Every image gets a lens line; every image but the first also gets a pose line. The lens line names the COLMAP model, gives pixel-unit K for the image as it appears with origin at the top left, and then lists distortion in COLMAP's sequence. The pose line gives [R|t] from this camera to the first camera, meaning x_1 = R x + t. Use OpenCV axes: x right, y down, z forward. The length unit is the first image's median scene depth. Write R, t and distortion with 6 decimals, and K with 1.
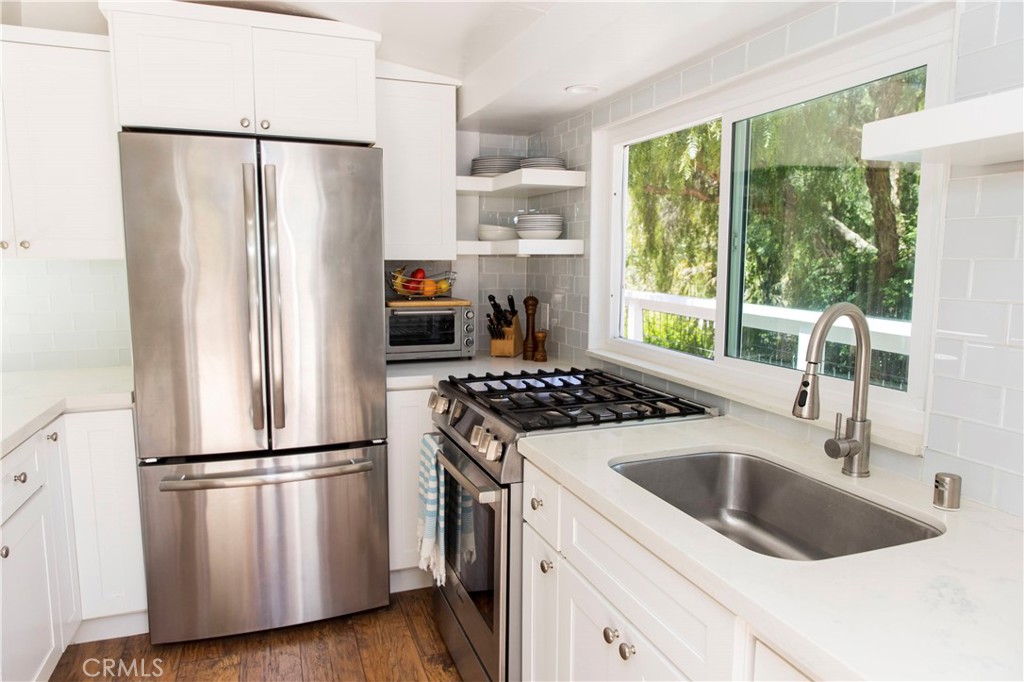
lens RADIAL K [[671.7, 0, 509.6], [0, 671.7, 340.7], [0, 0, 1]] dist [0.008749, -0.001889]
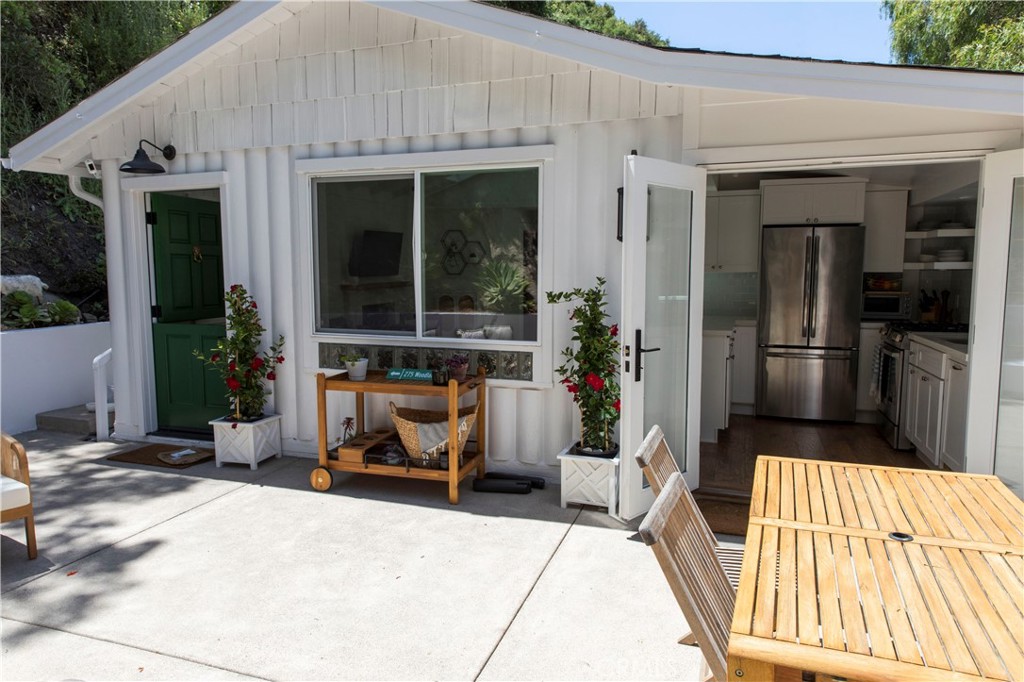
lens RADIAL K [[671.7, 0, 509.6], [0, 671.7, 340.7], [0, 0, 1]] dist [0.008749, -0.001889]
pose [[0.778511, 0.062616, -0.624500, 0.300431], [-0.073258, 0.997275, 0.008668, 0.169365], [0.623341, 0.039002, 0.780977, -1.432851]]
